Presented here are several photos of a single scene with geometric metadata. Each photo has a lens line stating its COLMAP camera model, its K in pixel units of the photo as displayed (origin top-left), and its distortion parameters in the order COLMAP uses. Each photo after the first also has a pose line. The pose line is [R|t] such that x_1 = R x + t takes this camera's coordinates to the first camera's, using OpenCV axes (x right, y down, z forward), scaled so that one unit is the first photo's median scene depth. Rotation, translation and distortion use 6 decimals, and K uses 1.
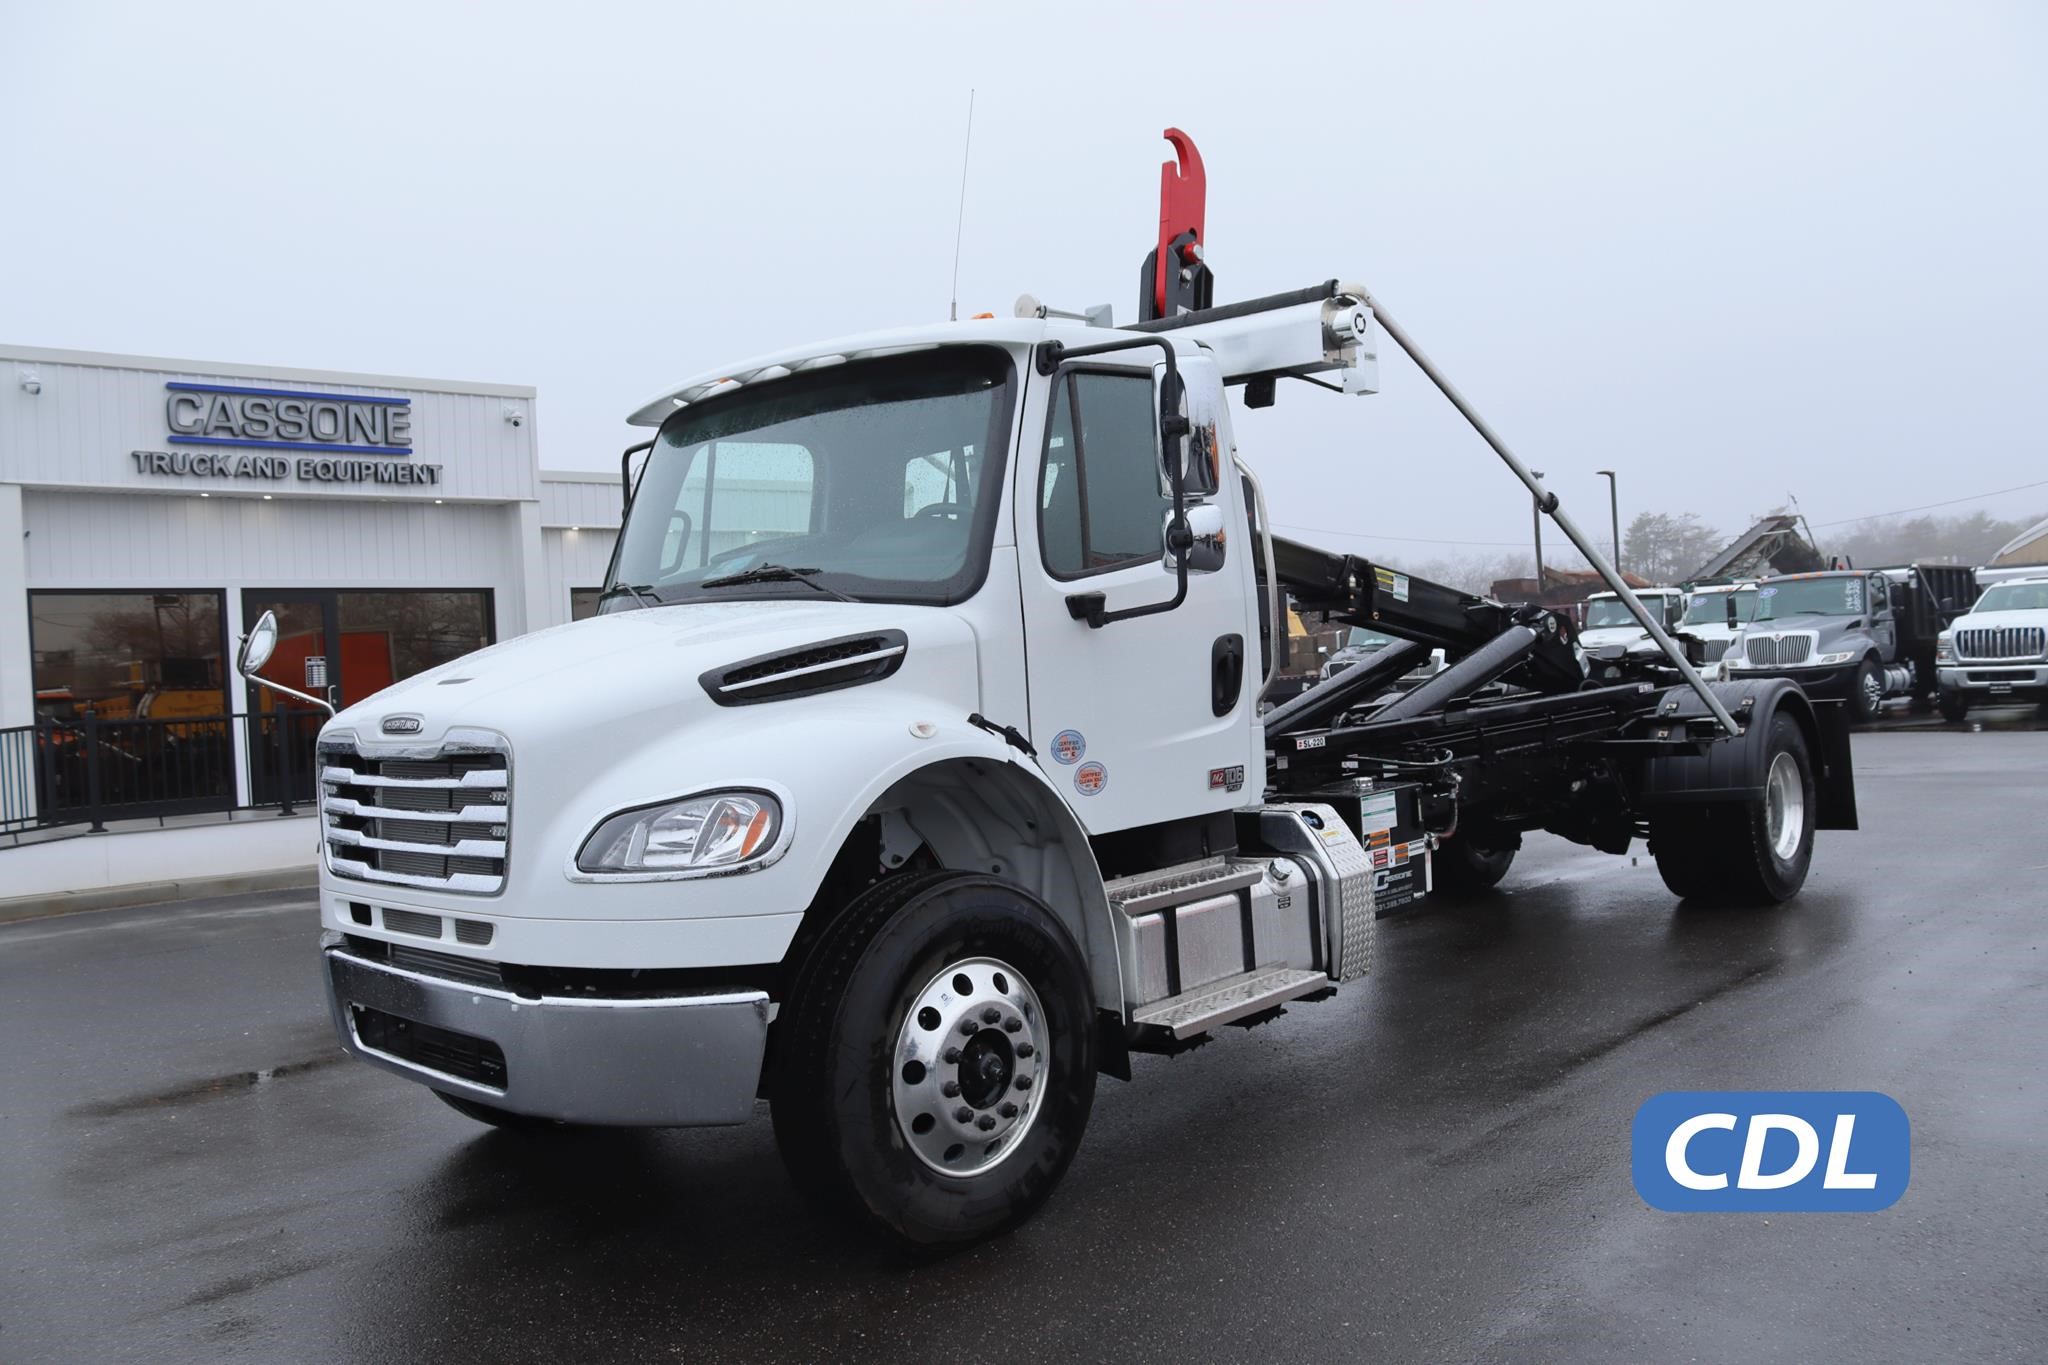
lens RADIAL K [[1653.0, 0, 1018.1], [0, 1653.0, 676.7], [0, 0, 1]] dist [-0.019215, 0.004731]
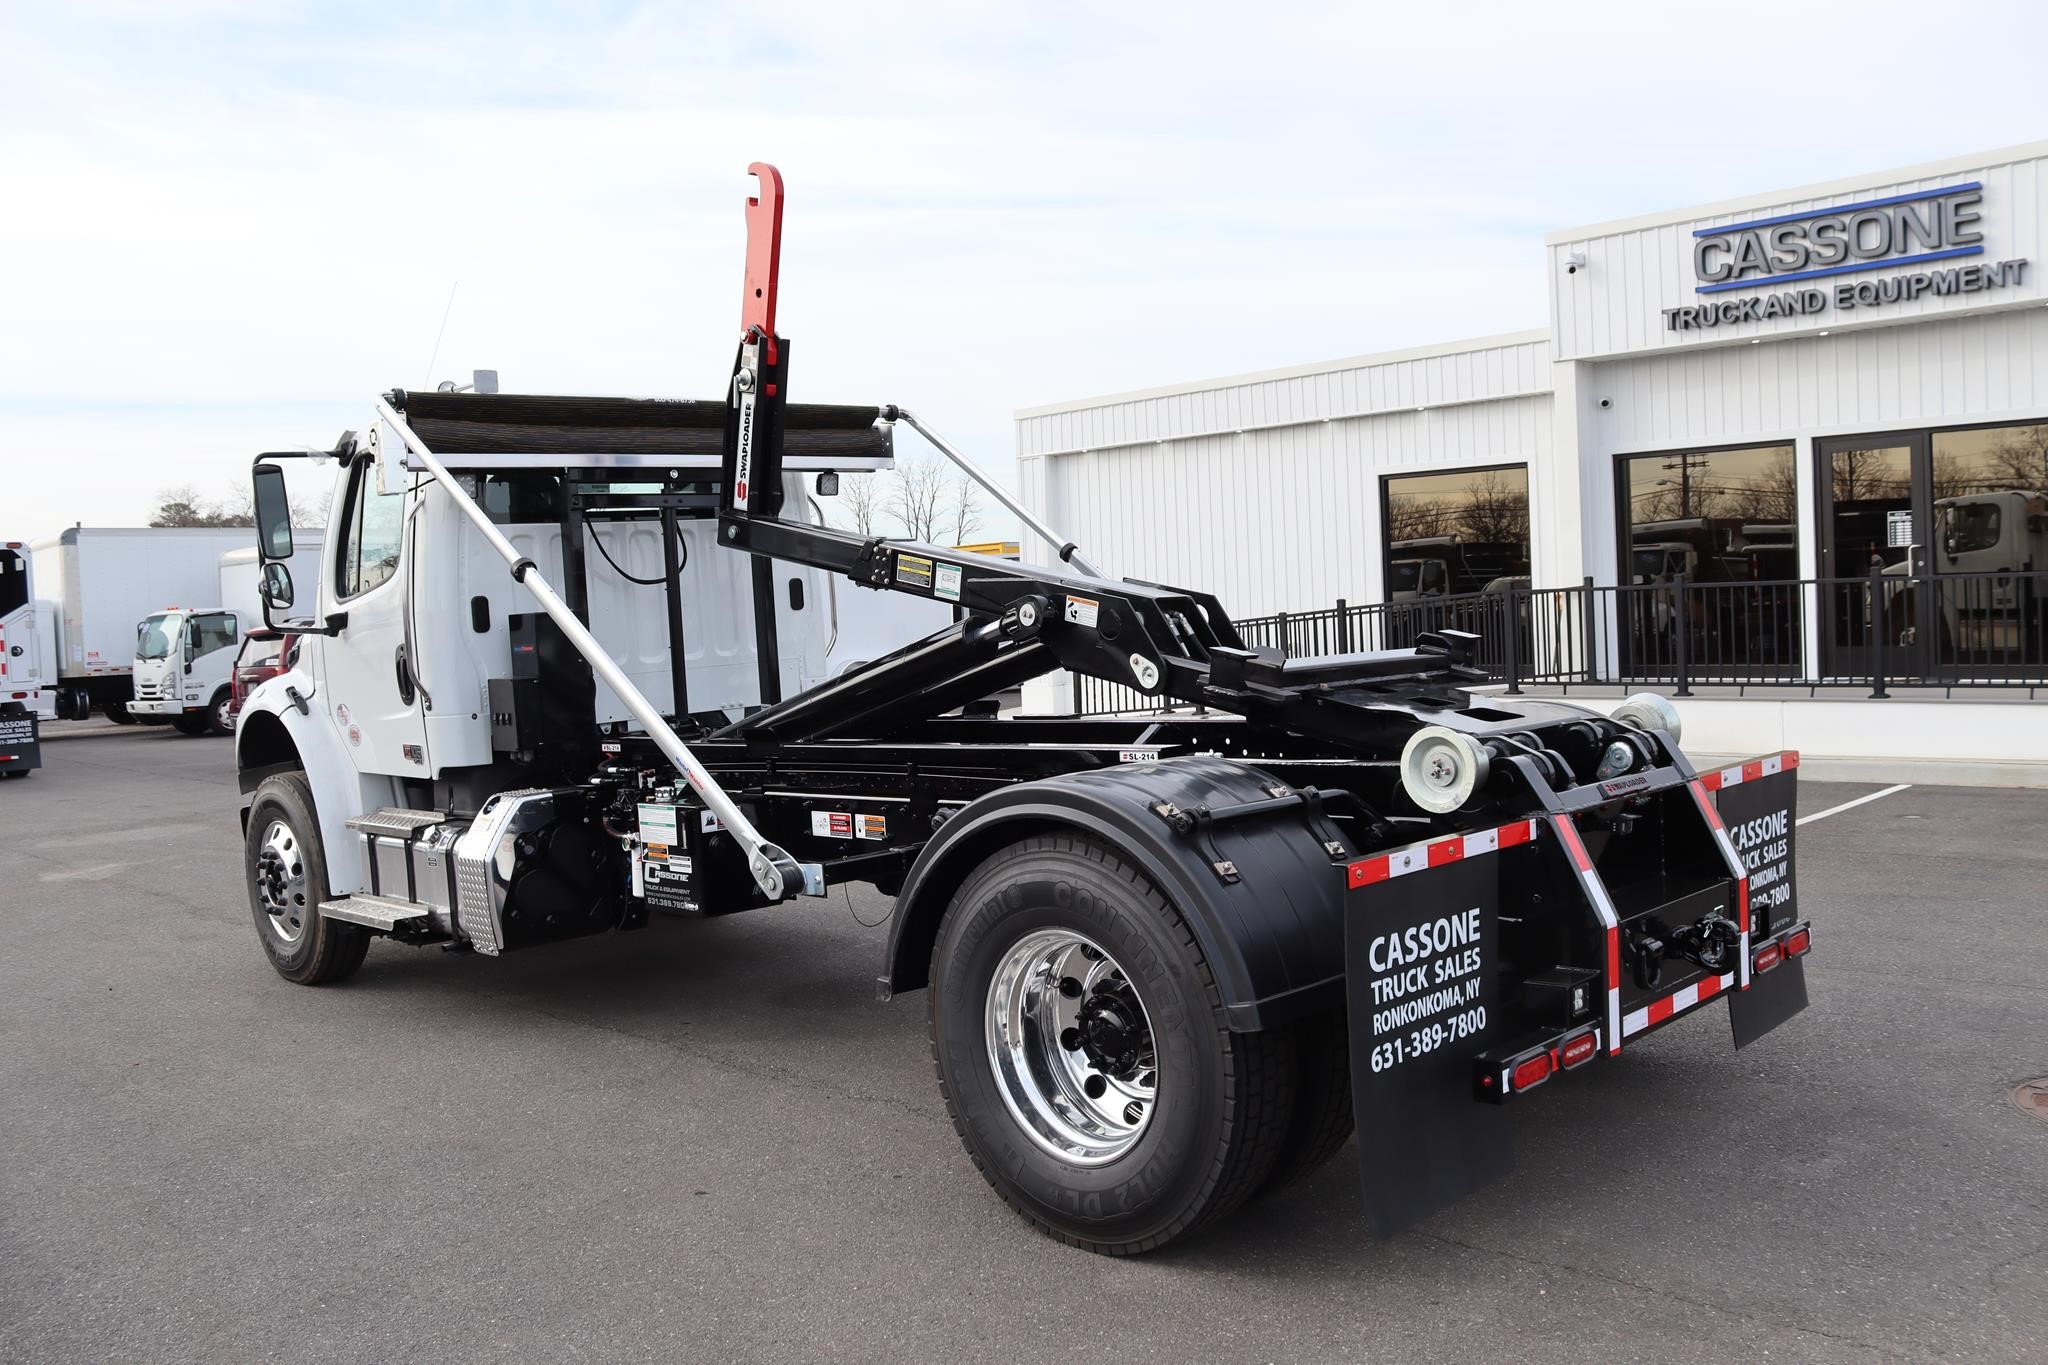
lens RADIAL K [[1730.9, 0, 1018.9], [0, 1730.9, 683.4], [0, 0, 1]] dist [0.008175, -0.005489]
pose [[0.053767, 0.104383, -0.993083, 0.361698], [0.023887, 0.994102, 0.105783, -0.025425], [0.998268, -0.029410, 0.050957, 0.412708]]
